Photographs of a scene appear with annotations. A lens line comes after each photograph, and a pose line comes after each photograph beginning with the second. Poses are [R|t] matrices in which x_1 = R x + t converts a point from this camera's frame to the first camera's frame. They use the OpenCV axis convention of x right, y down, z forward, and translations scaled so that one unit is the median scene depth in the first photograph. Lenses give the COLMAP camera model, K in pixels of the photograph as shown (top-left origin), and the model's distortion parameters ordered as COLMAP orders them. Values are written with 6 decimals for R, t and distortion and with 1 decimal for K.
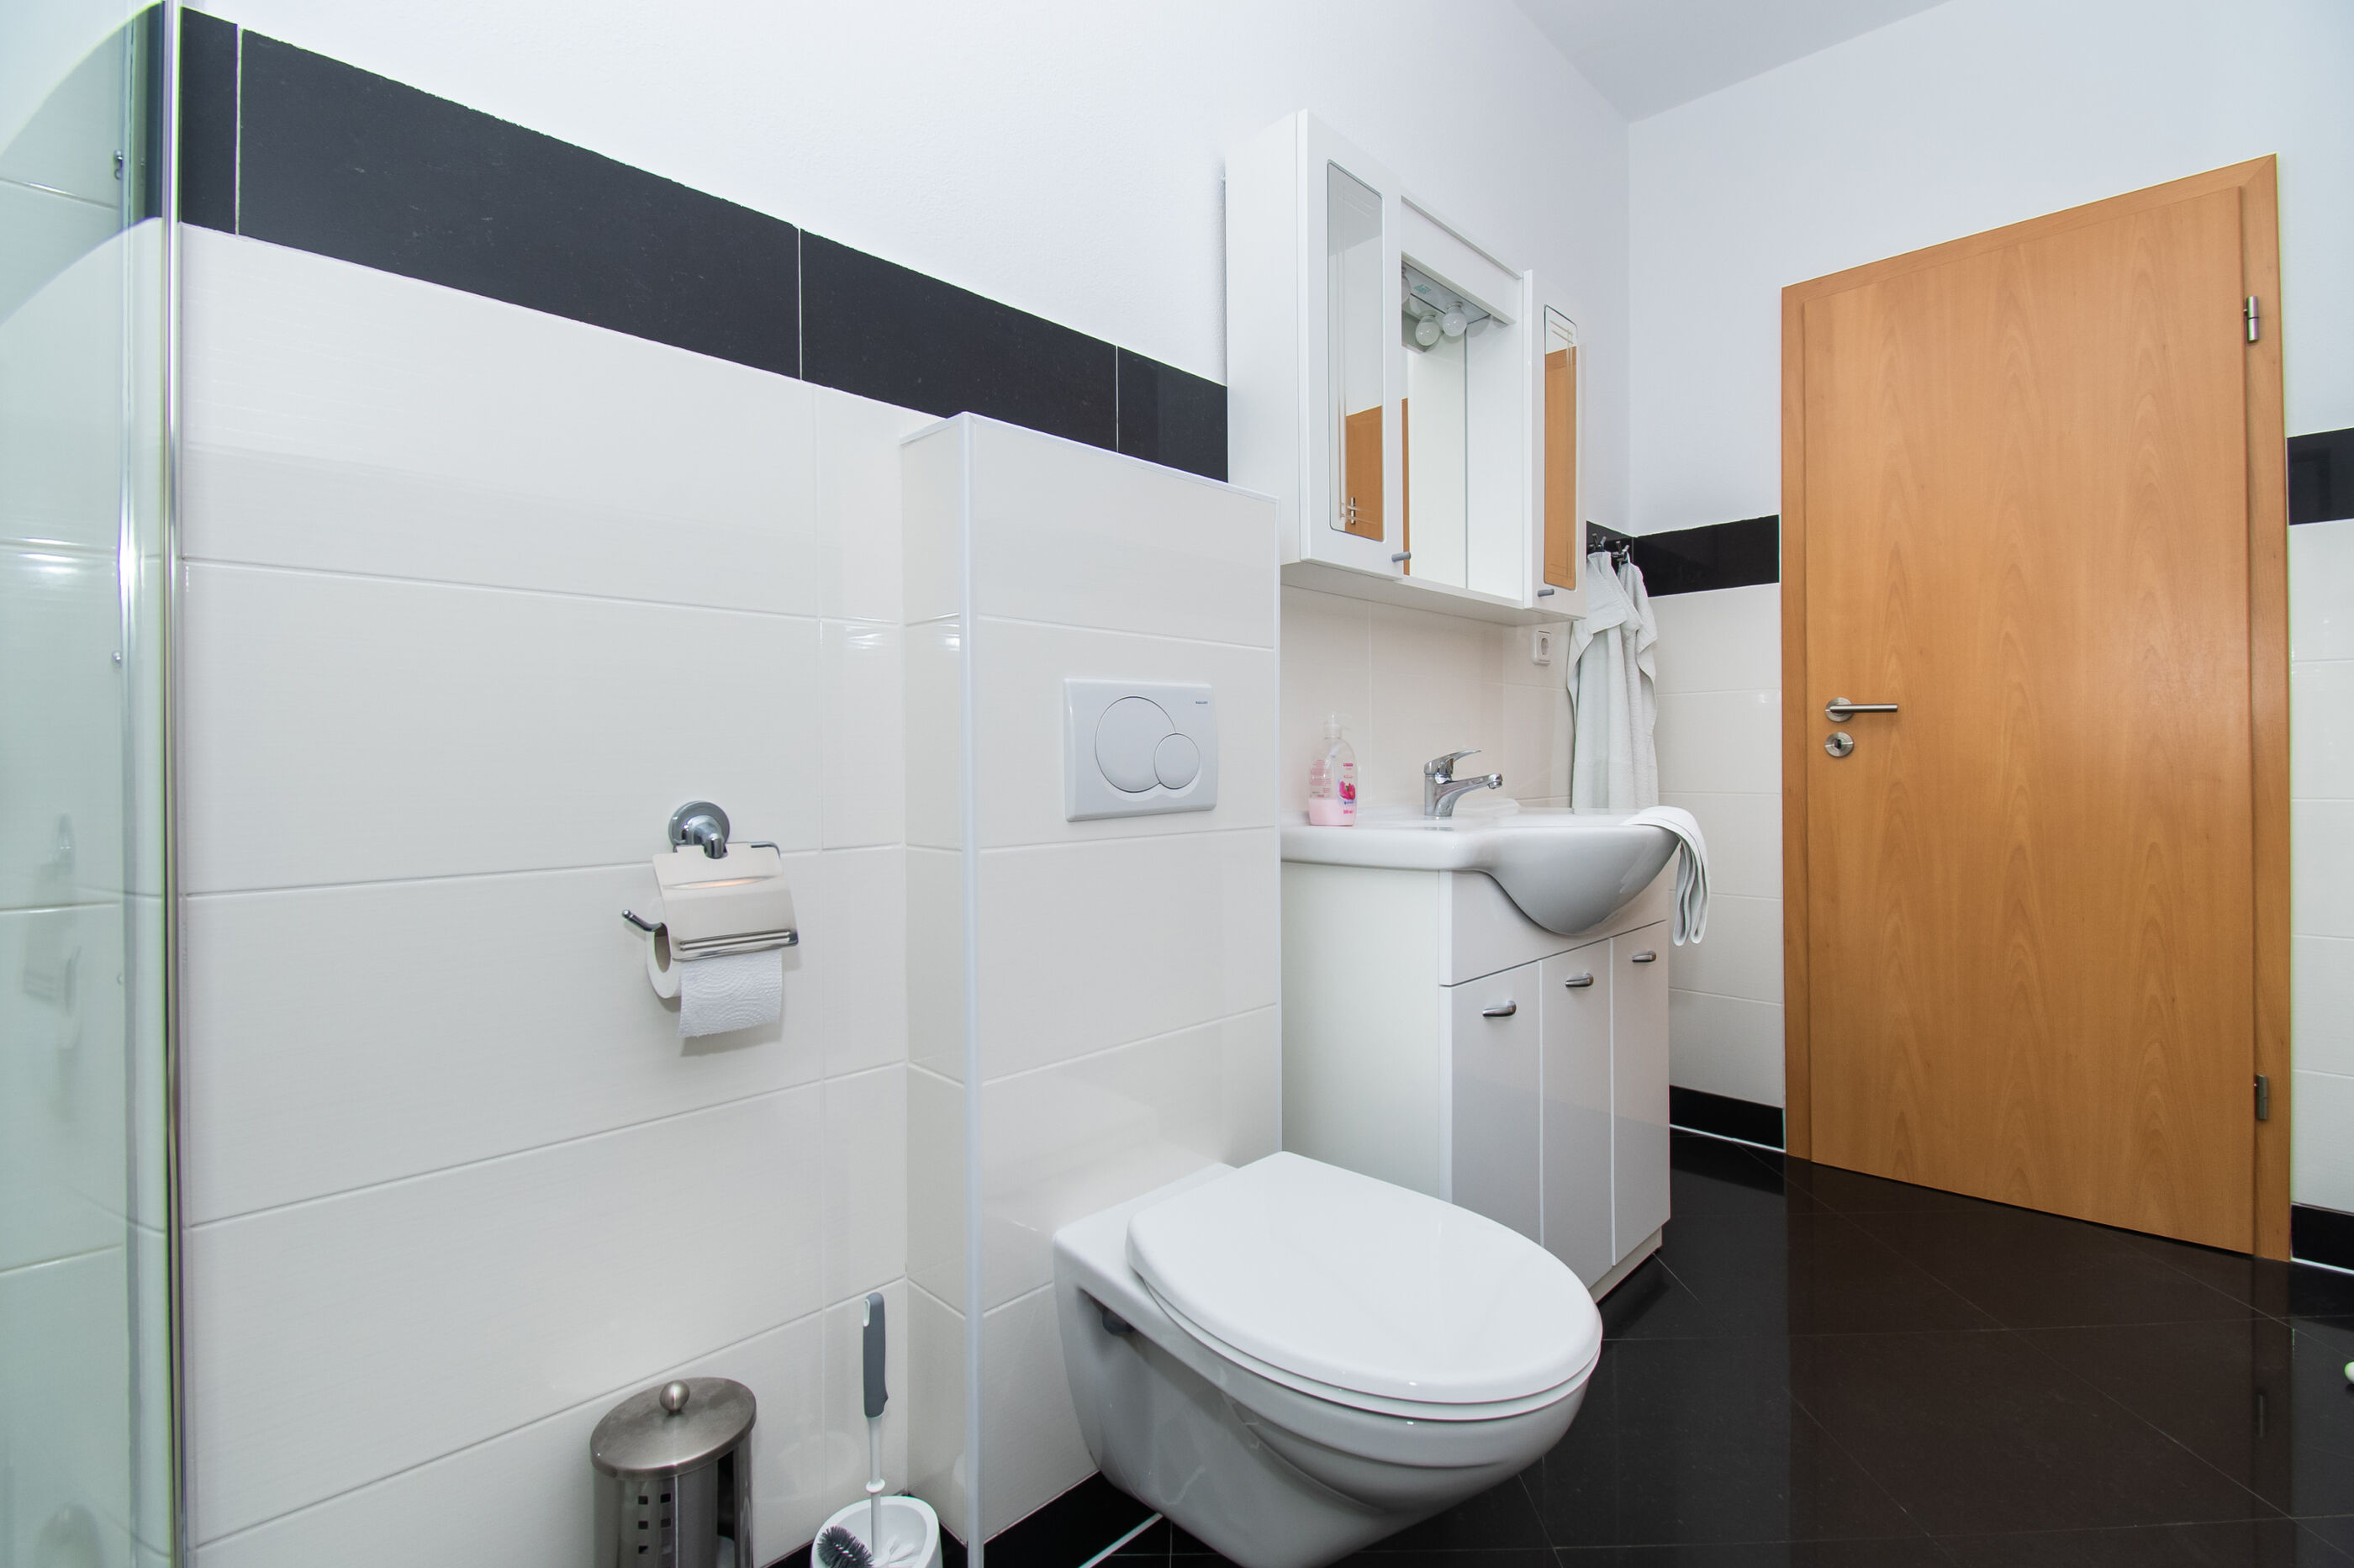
lens RADIAL K [[1061.6, 0, 1178.6], [0, 1061.6, 771.5], [0, 0, 1]] dist [-0.003505, -0.013389]
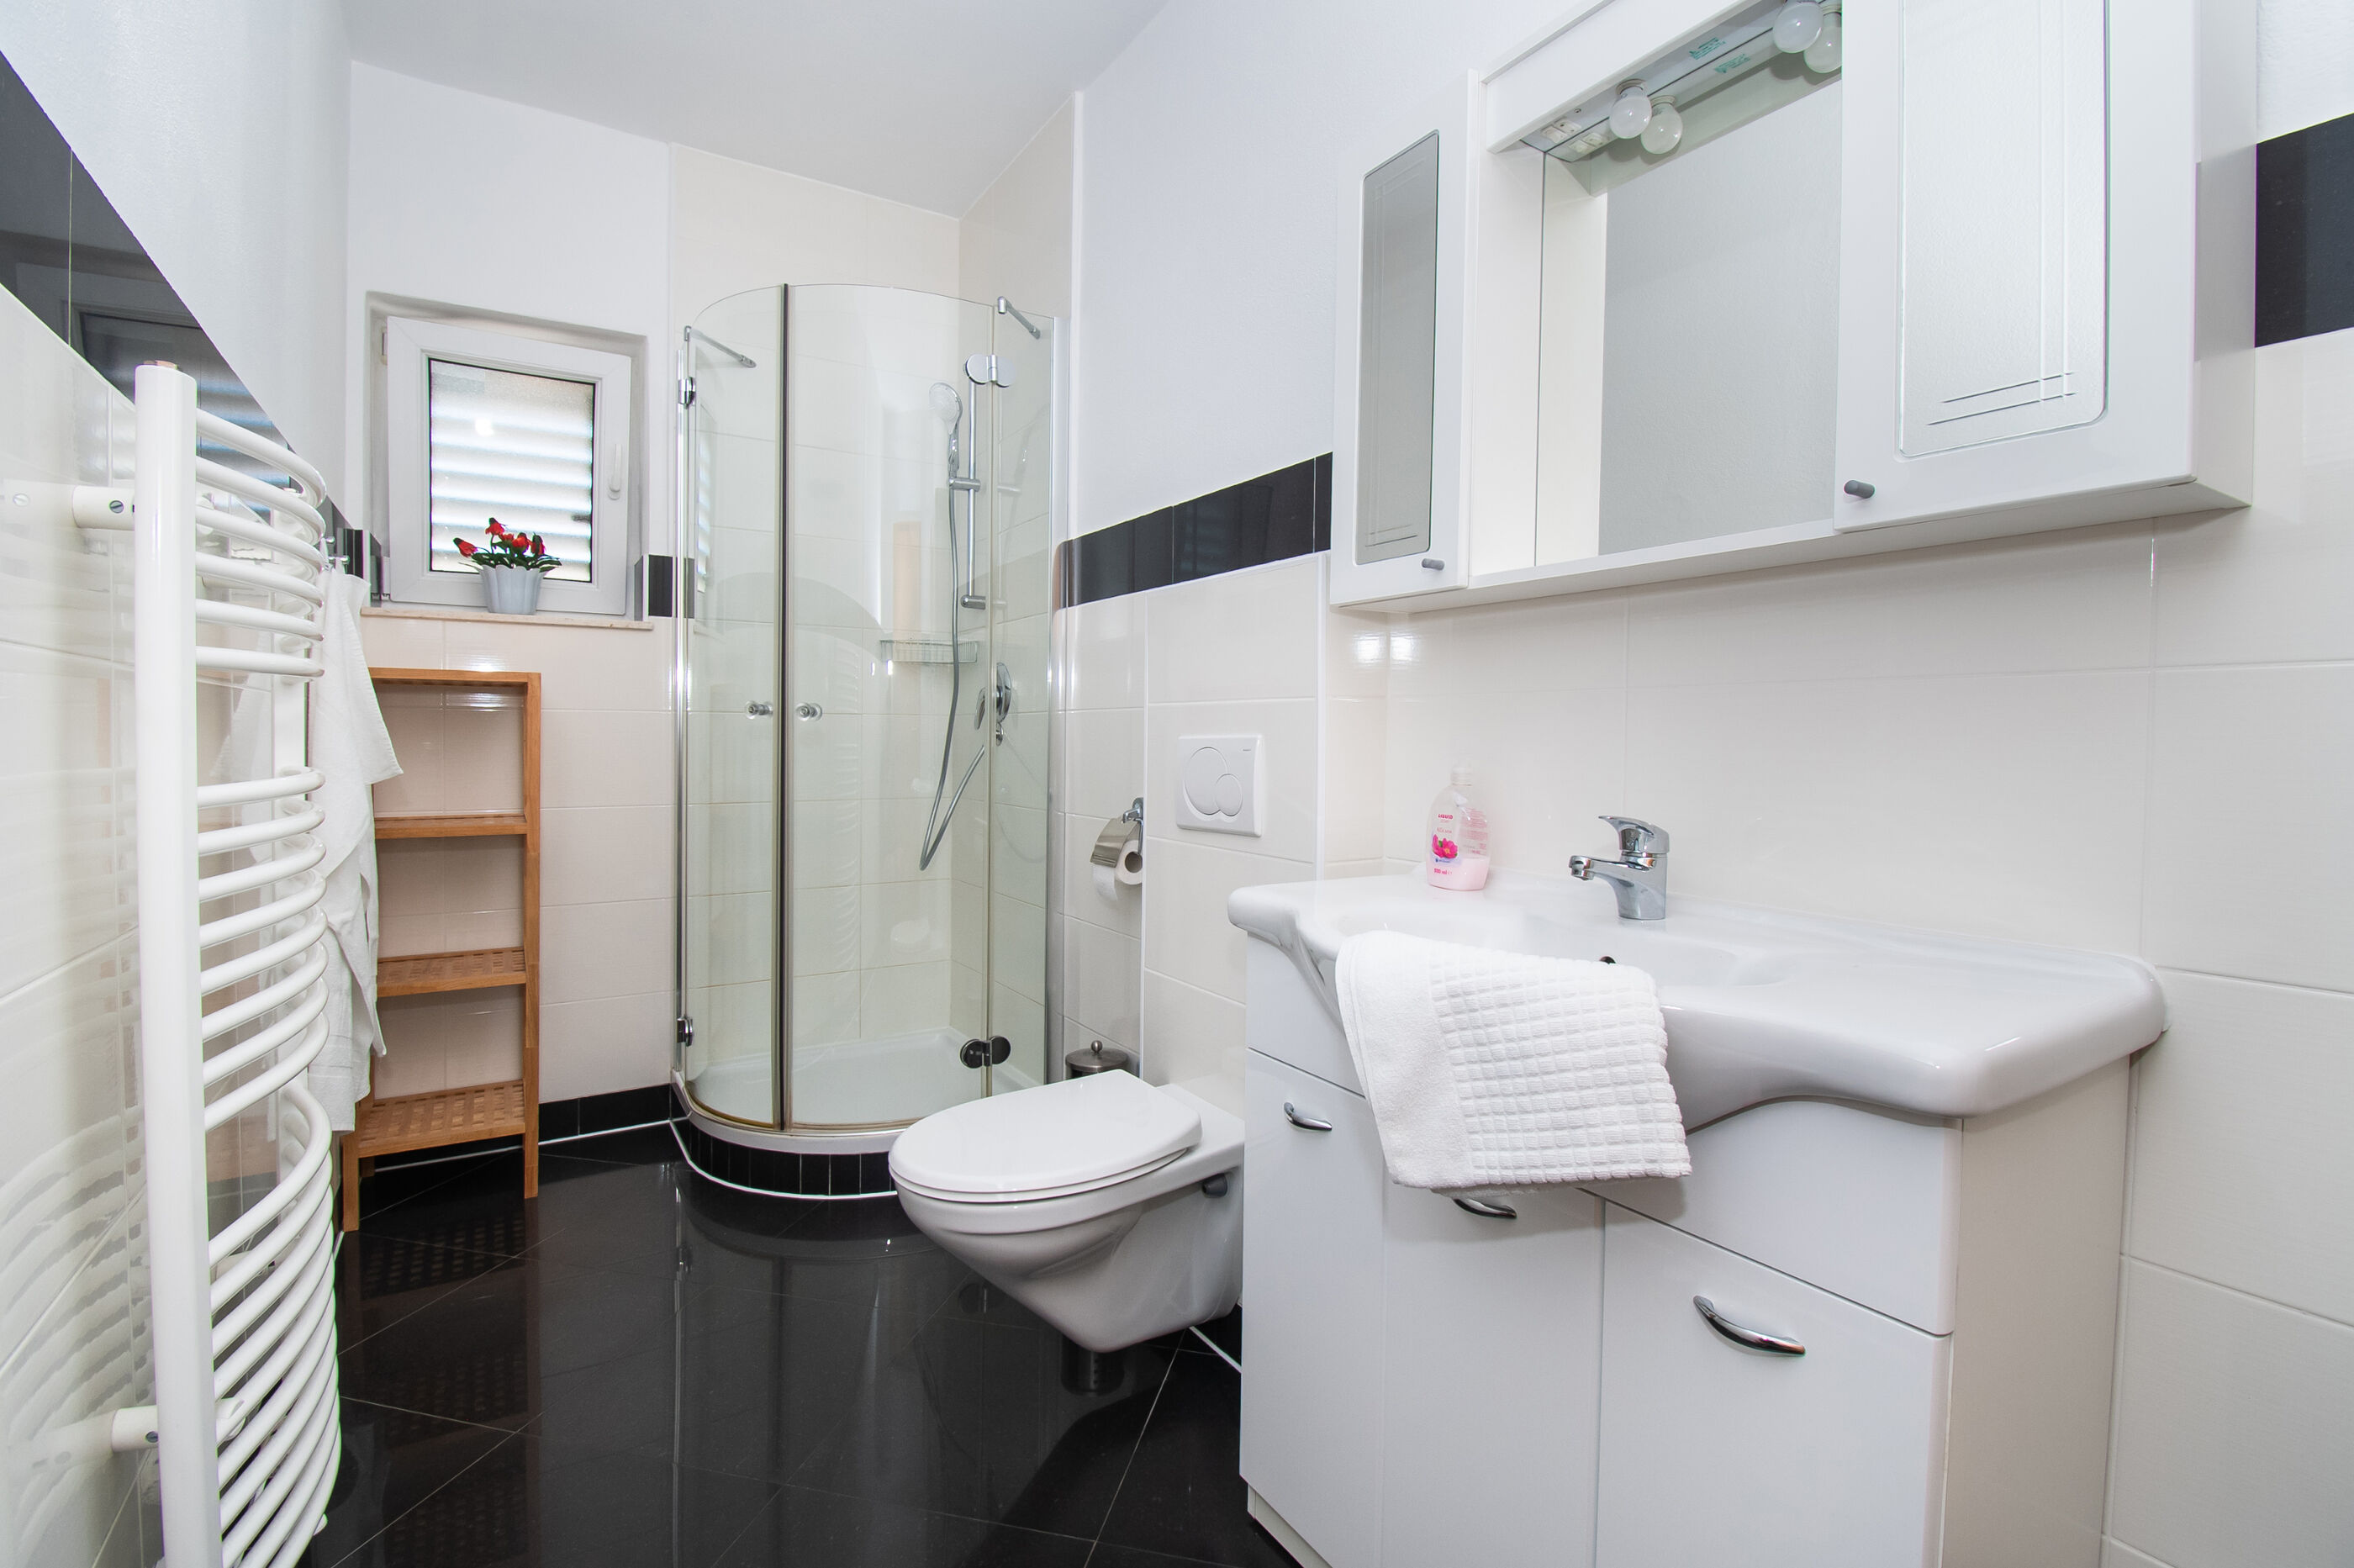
lens RADIAL K [[1061.6, 0, 1178.6], [0, 1061.6, 771.5], [0, 0, 1]] dist [-0.003505, -0.013389]
pose [[-0.241183, 0.033718, -0.969894, 1.153877], [-0.018965, 0.999042, 0.039447, -0.079948], [0.970294, 0.027908, -0.240313, 1.119995]]
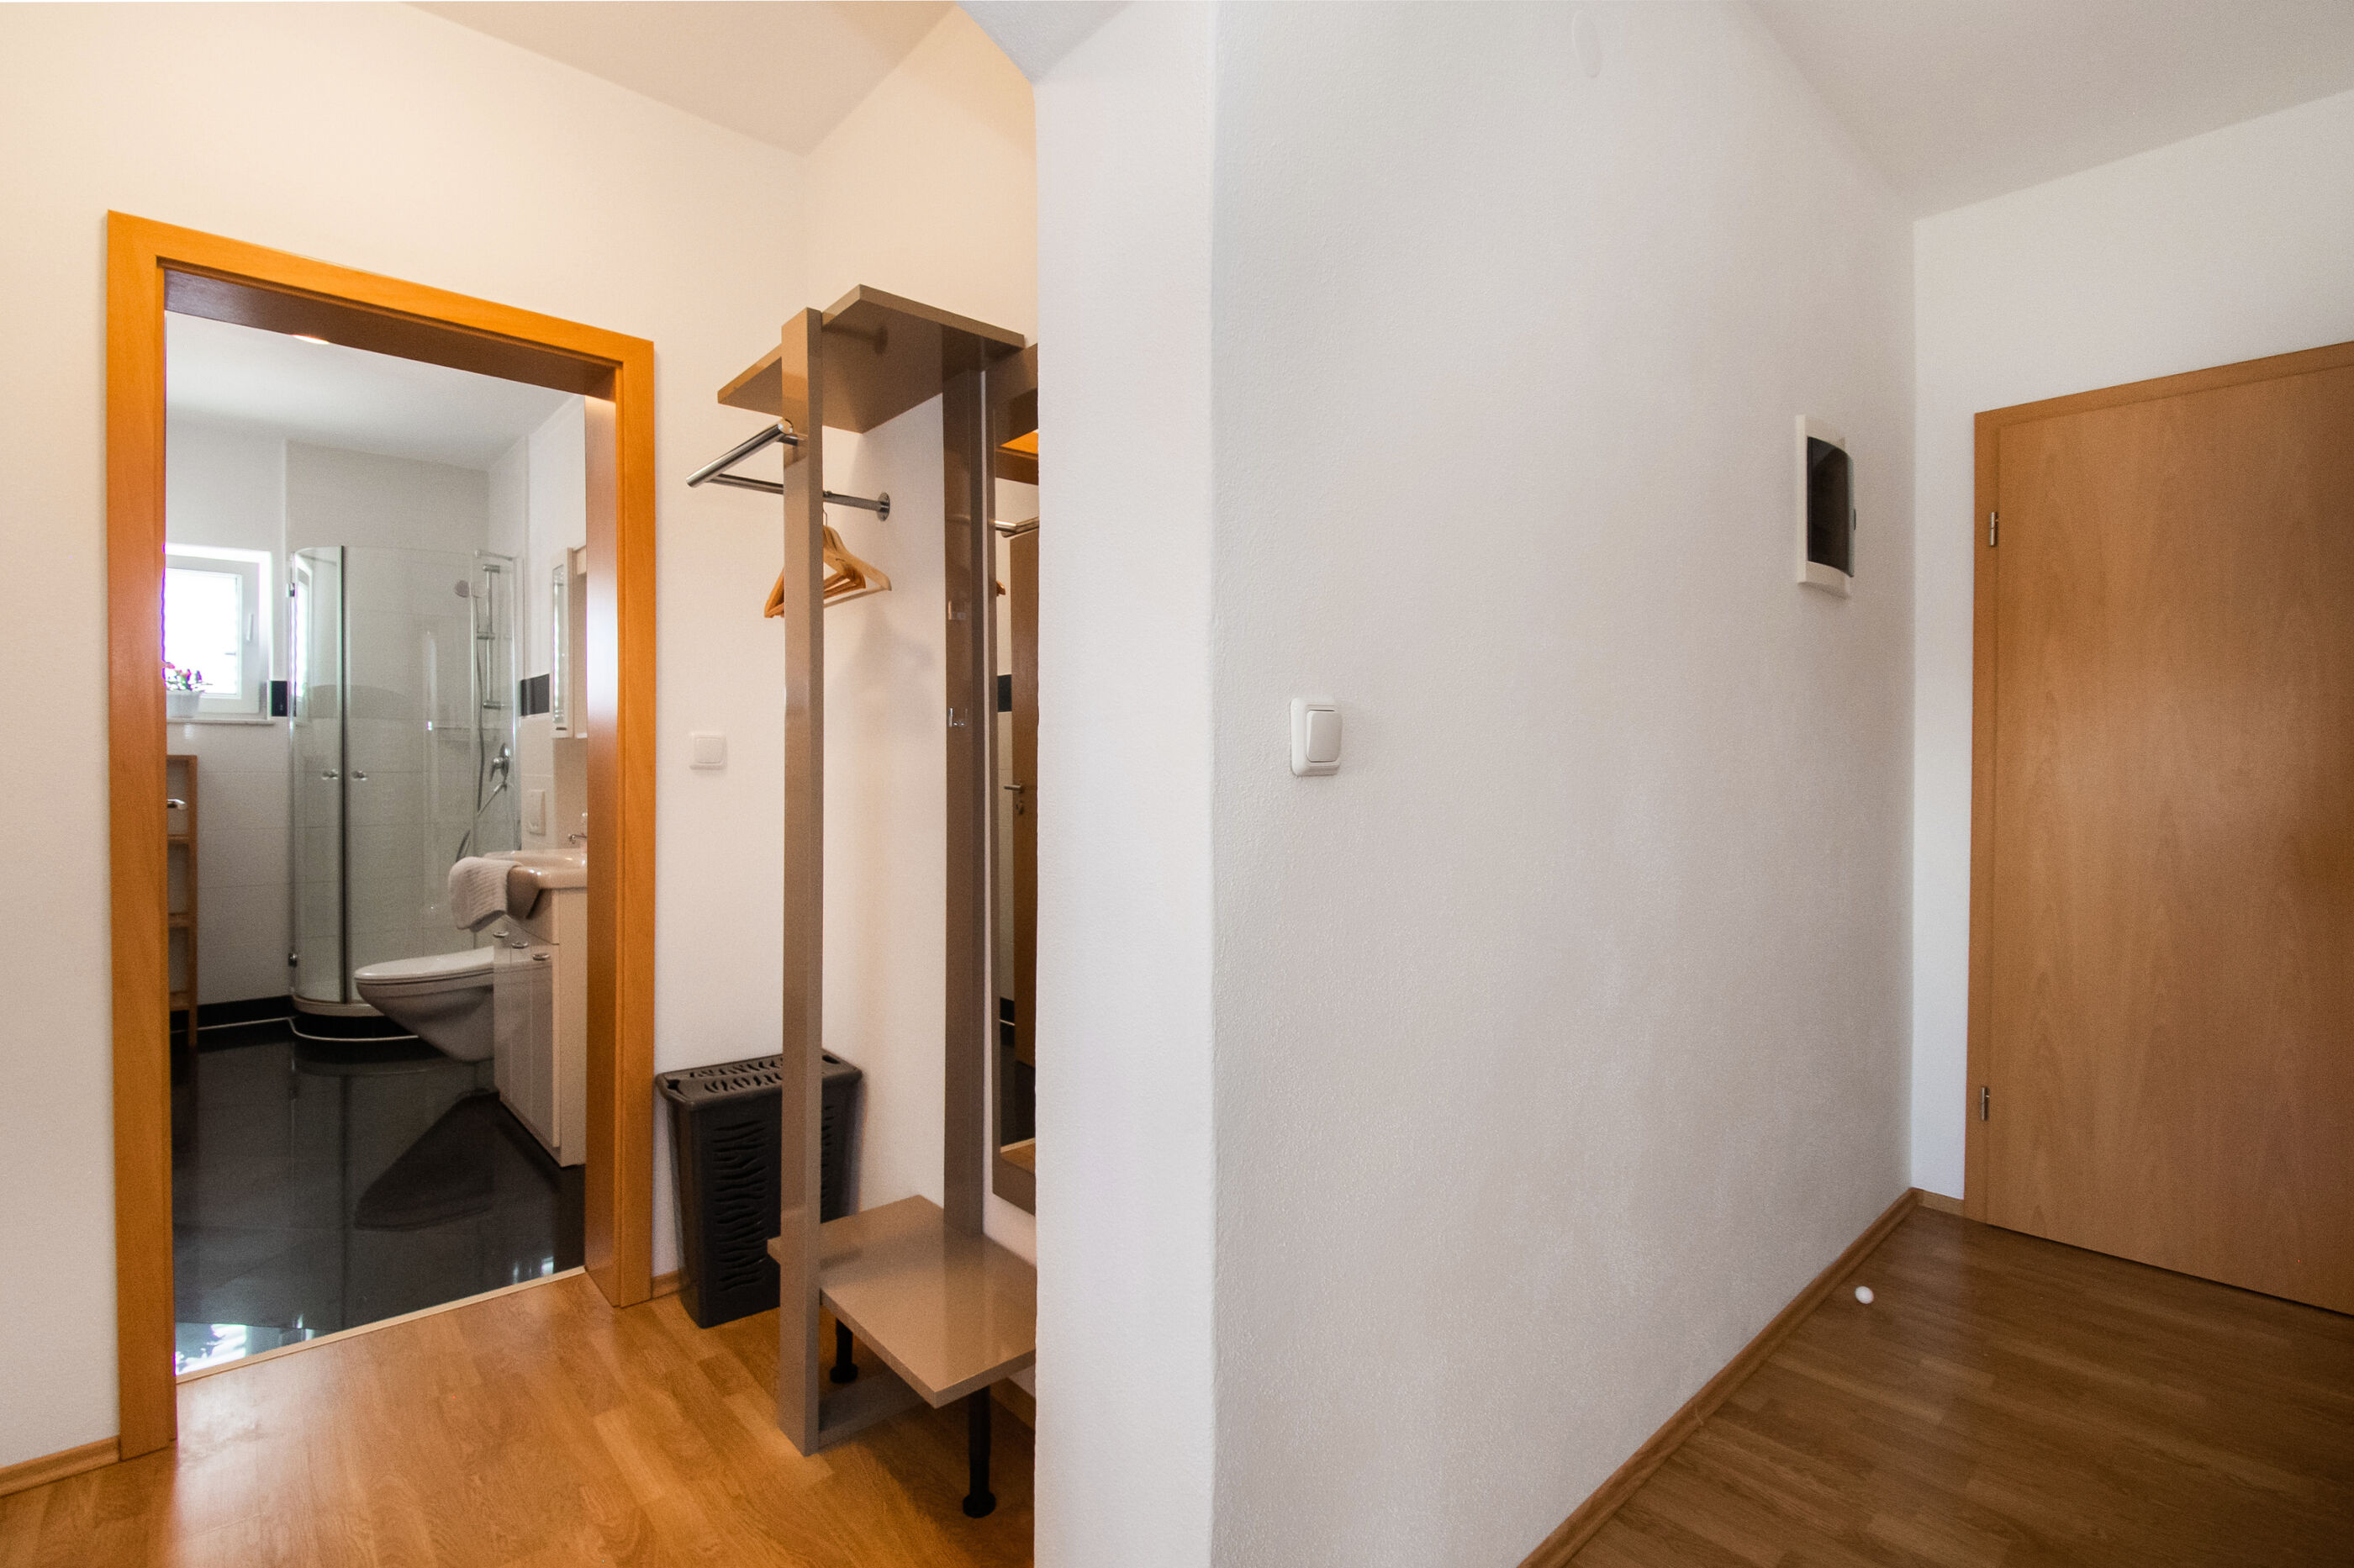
lens RADIAL K [[1061.6, 0, 1178.6], [0, 1061.6, 771.5], [0, 0, 1]] dist [-0.003505, -0.013389]
pose [[-0.053892, 0.016513, -0.998410, 2.563878], [-0.018004, 0.999685, 0.017506, -0.198948], [0.998384, 0.018919, -0.053578, 2.646733]]
